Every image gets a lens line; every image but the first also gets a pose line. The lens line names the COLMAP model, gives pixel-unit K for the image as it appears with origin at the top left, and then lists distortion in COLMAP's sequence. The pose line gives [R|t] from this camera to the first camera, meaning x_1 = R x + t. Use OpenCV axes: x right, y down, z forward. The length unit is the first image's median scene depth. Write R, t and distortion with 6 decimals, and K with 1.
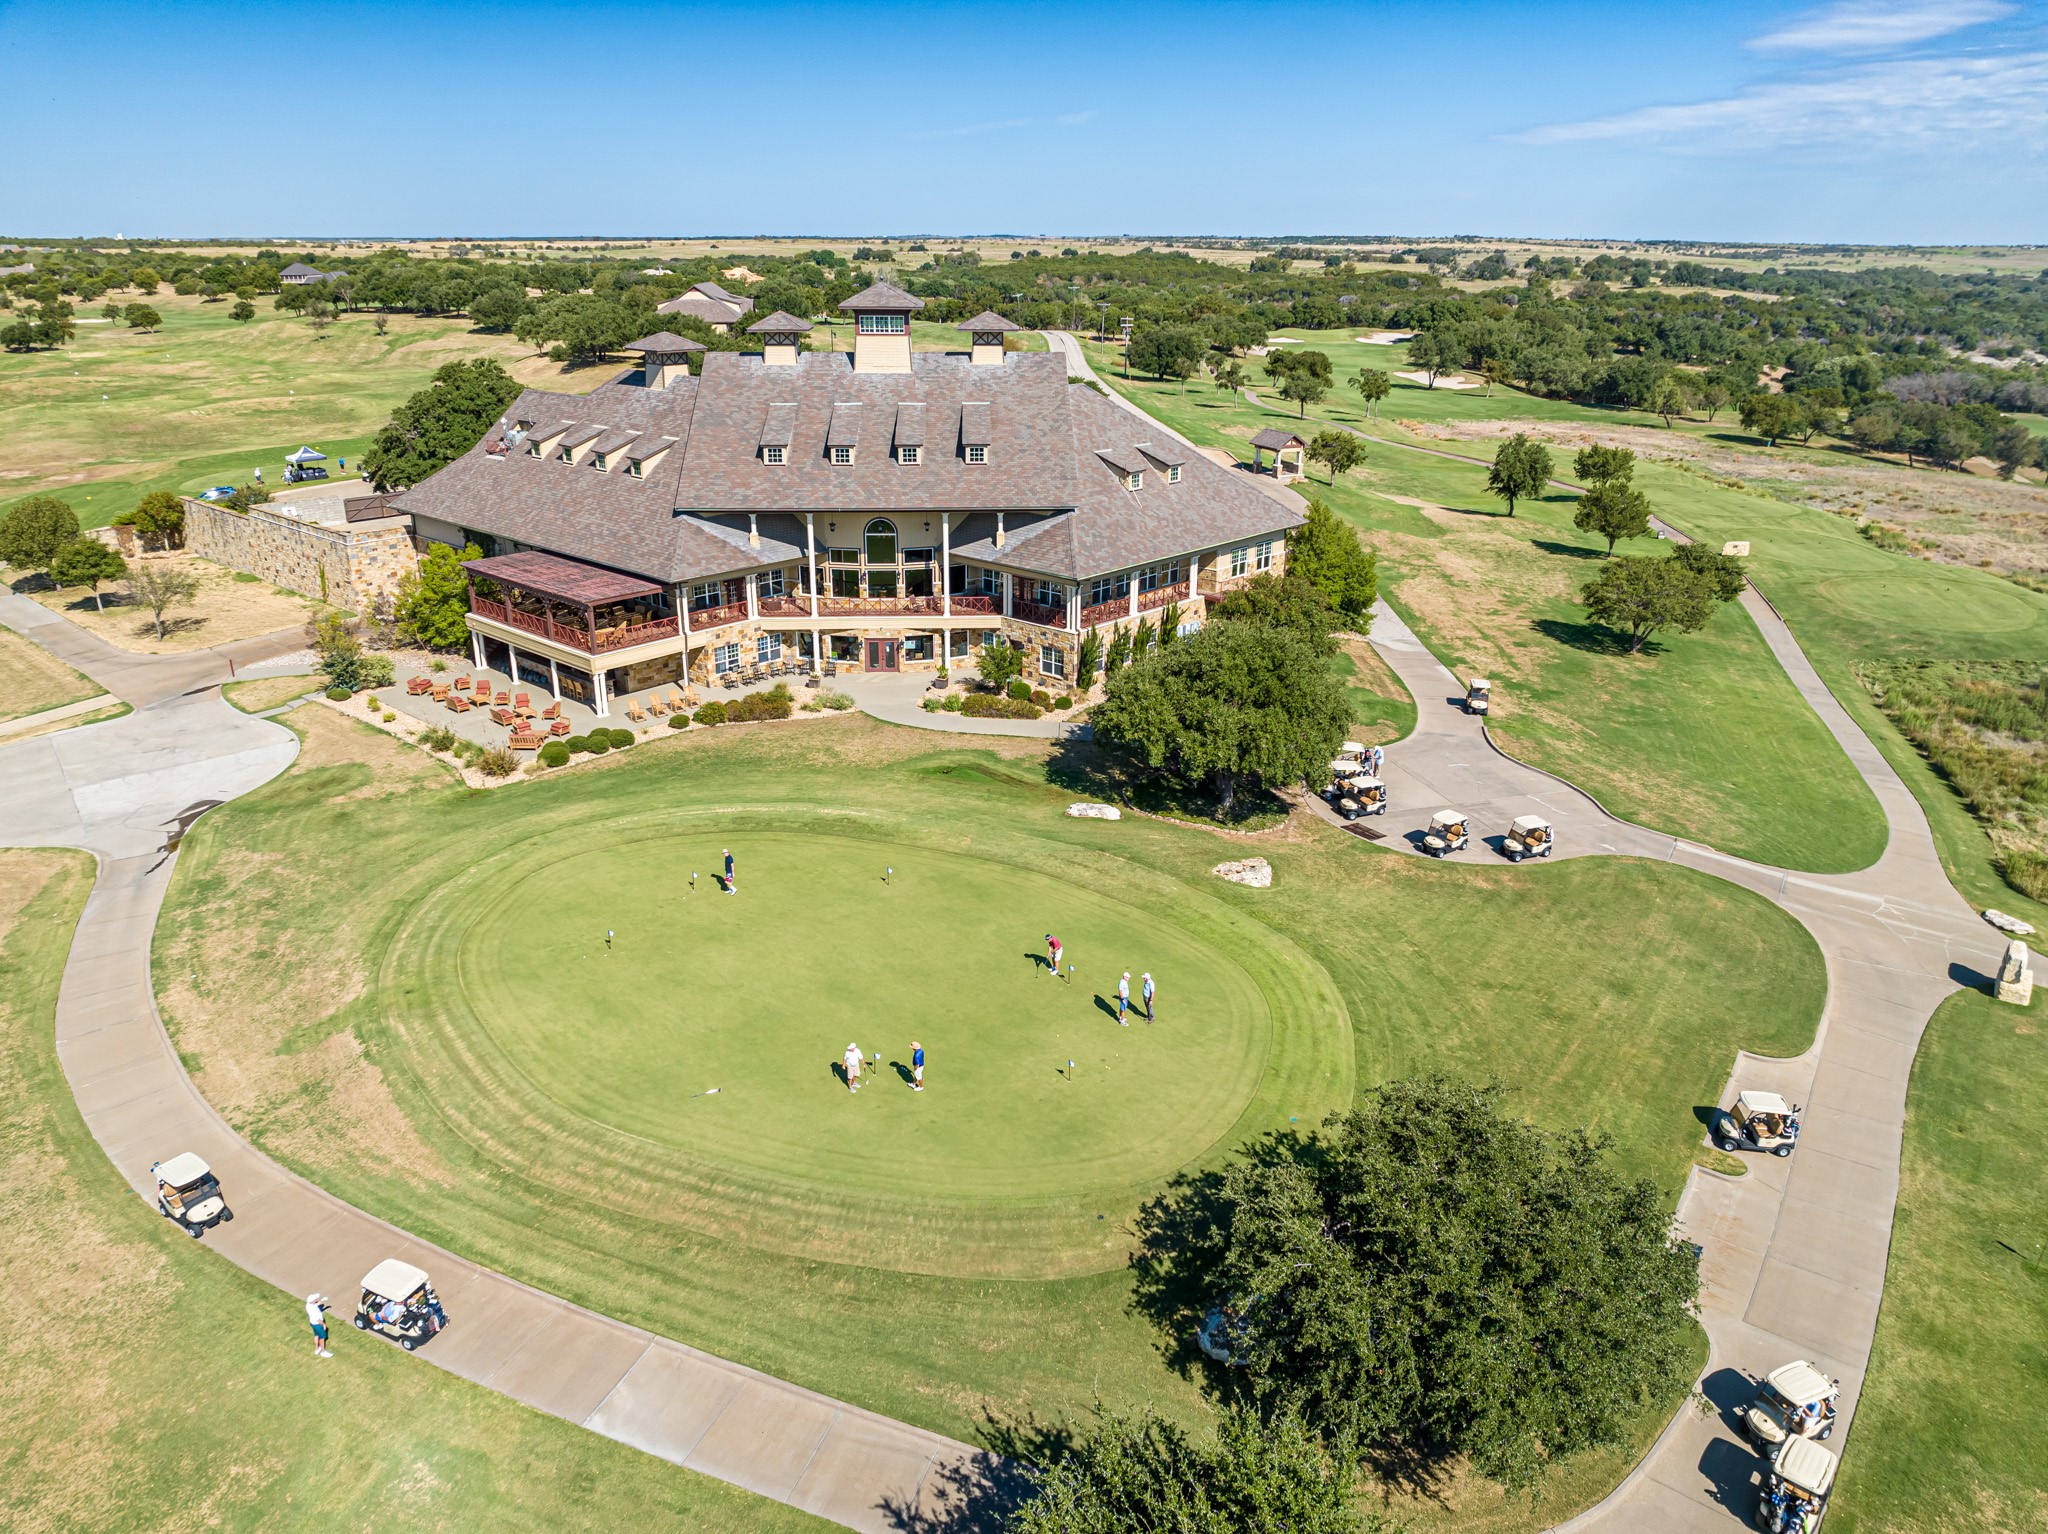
lens RADIAL K [[1446.2, 0, 1019.3], [0, 1446.2, 769.2], [0, 0, 1]] dist [-0.042502, 0.011816]
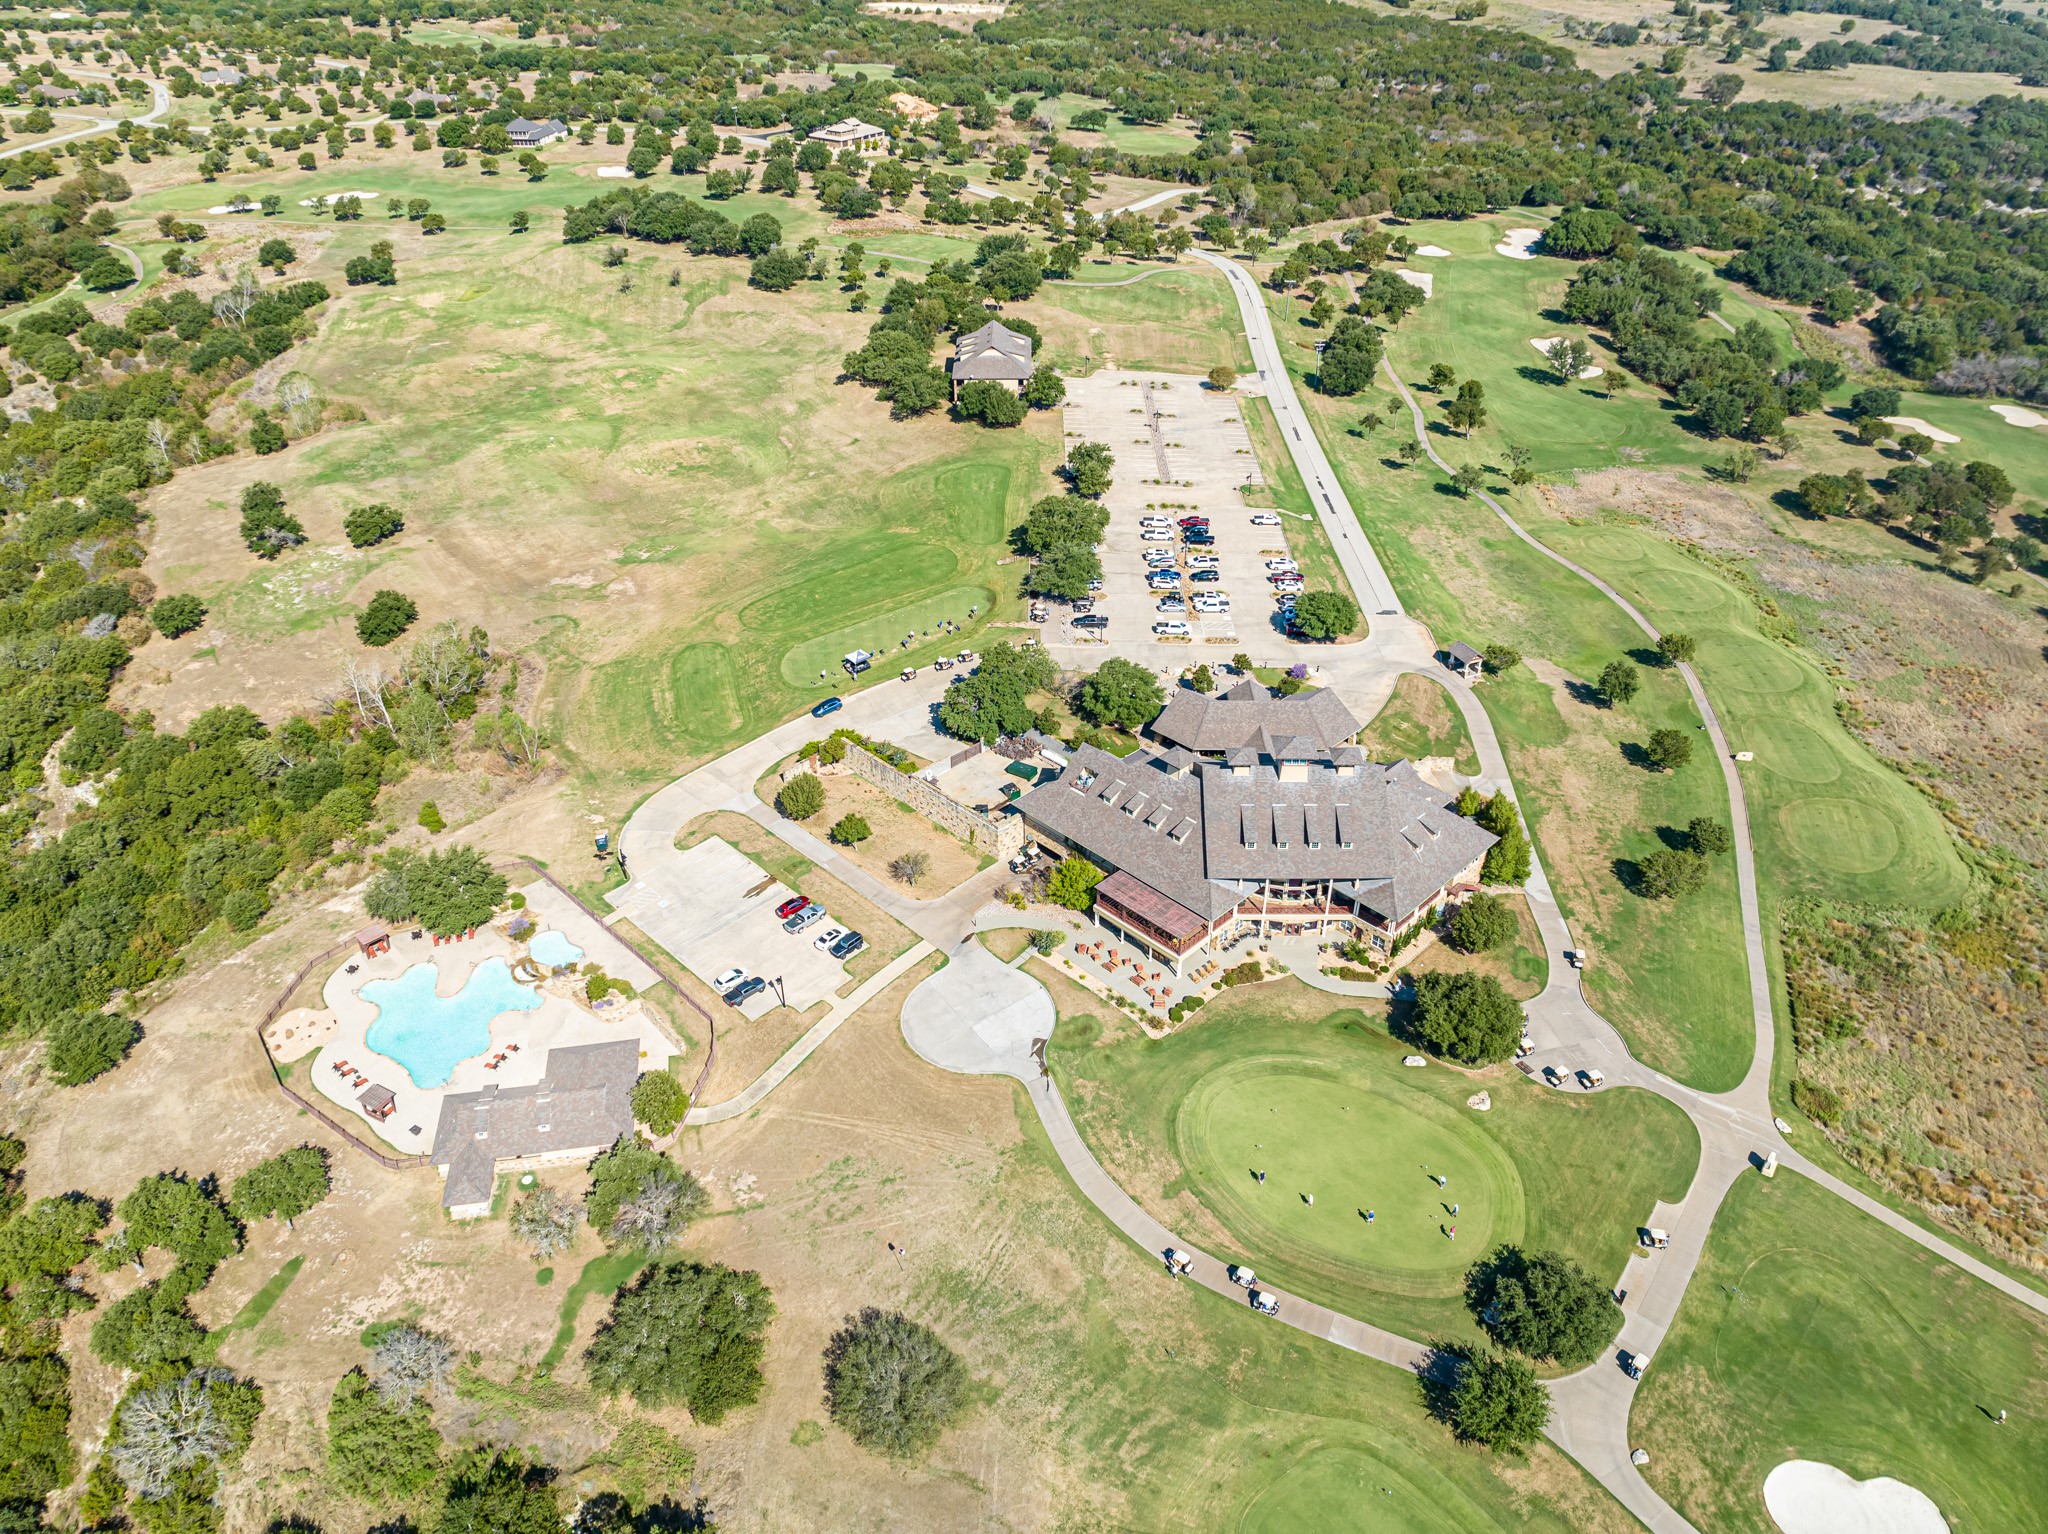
lens RADIAL K [[1446.2, 0, 1024.3], [0, 1446.2, 770.0], [0, 0, 1]] dist [-0.042502, 0.011816]
pose [[0.998937, 0.021705, -0.040677, -0.536660], [-0.011840, 0.973439, 0.228641, -1.031331], [0.044559, -0.227916, 0.972661, -1.326225]]
